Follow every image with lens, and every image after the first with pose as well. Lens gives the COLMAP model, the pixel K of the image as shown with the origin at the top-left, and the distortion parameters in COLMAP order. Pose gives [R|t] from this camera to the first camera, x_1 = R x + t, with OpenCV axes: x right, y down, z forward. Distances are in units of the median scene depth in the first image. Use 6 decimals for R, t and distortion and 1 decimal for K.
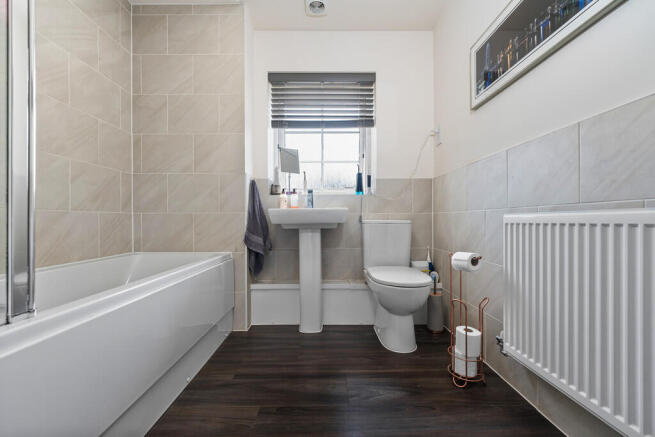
lens RADIAL K [[270.4, 0, 321.0], [0, 270.4, 220.0], [0, 0, 1]] dist [0.002482, -0.000358]
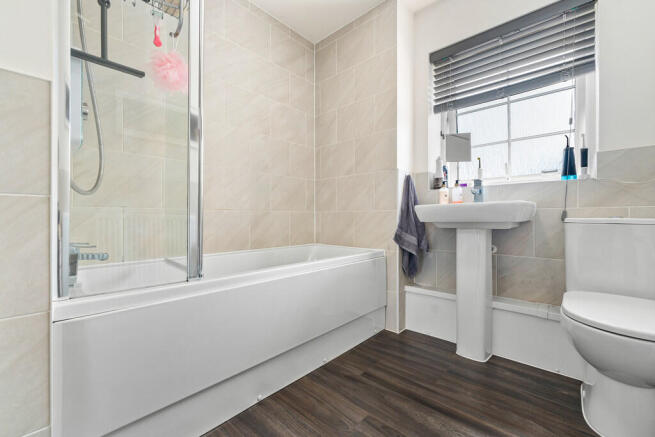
lens RADIAL K [[270.4, 0, 324.1], [0, 270.4, 218.0], [0, 0, 1]] dist [0.002482, -0.000358]
pose [[0.736386, 0.001920, -0.676559, 0.176133], [-0.000604, 0.999997, 0.002180, -0.000461], [0.676561, -0.001197, 0.736385, 0.115235]]
